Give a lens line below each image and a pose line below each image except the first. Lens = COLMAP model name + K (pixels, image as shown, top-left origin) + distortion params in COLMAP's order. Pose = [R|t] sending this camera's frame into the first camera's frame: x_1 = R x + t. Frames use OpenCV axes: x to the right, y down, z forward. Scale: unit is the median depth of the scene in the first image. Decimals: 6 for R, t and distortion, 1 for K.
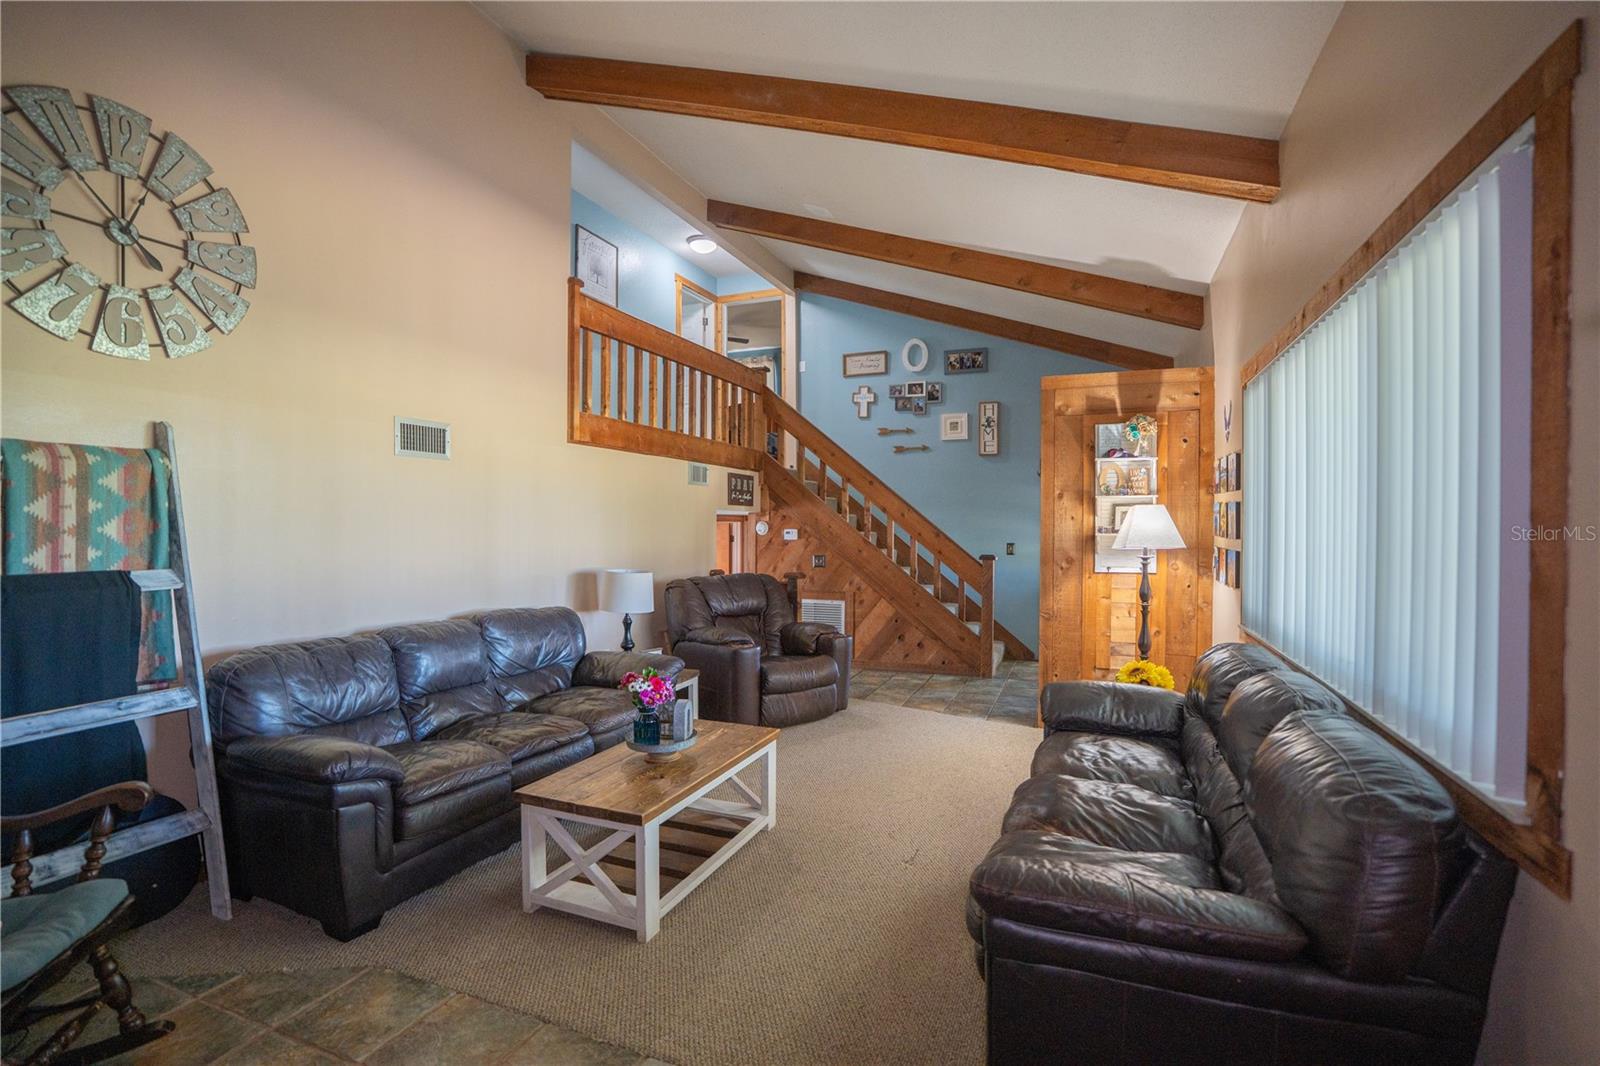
lens RADIAL K [[740.4, 0, 799.5], [0, 740.4, 529.9], [0, 0, 1]] dist [-0.065787, 0.023791]
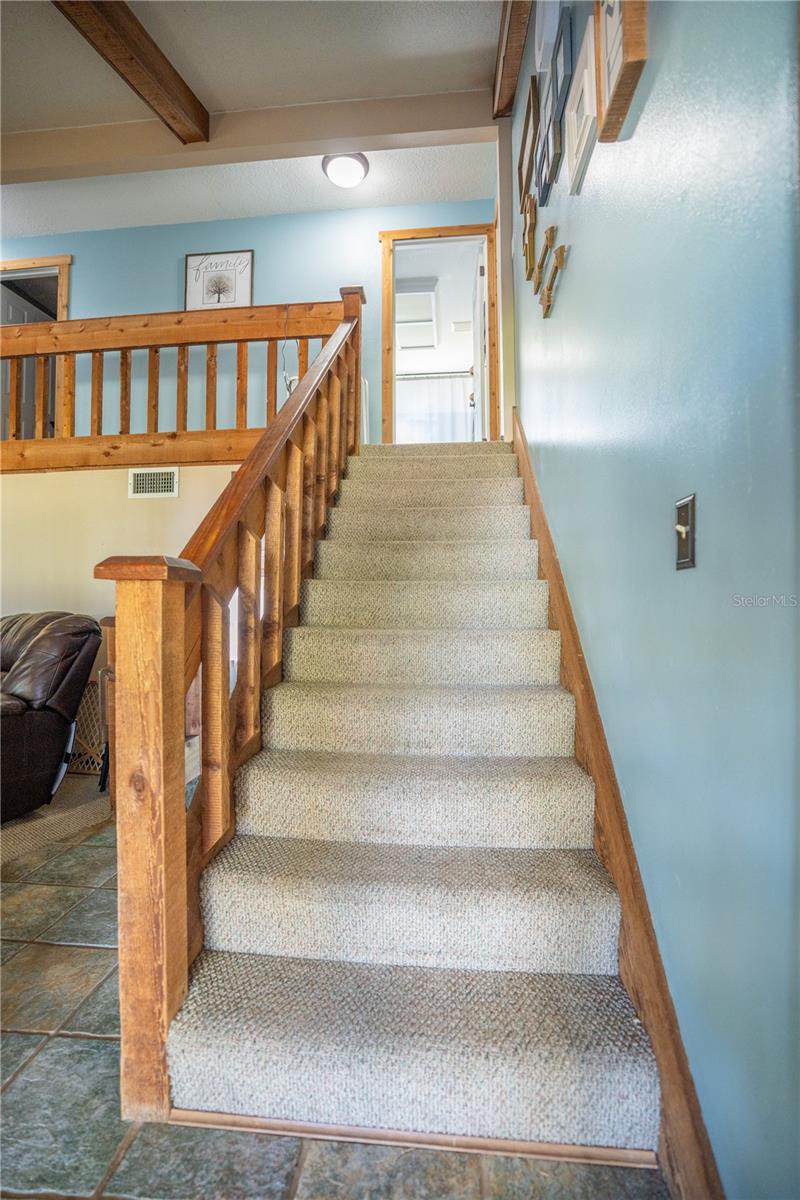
lens RADIAL K [[555.3, 0, 403.1], [0, 555.3, 600.7], [0, 0, 1]] dist [-0.065787, 0.023791]
pose [[0.293785, -0.021911, -0.955620, 0.446254], [-0.001997, 0.999721, -0.023536, 0.053696], [0.955869, 0.008823, 0.293659, 1.060440]]
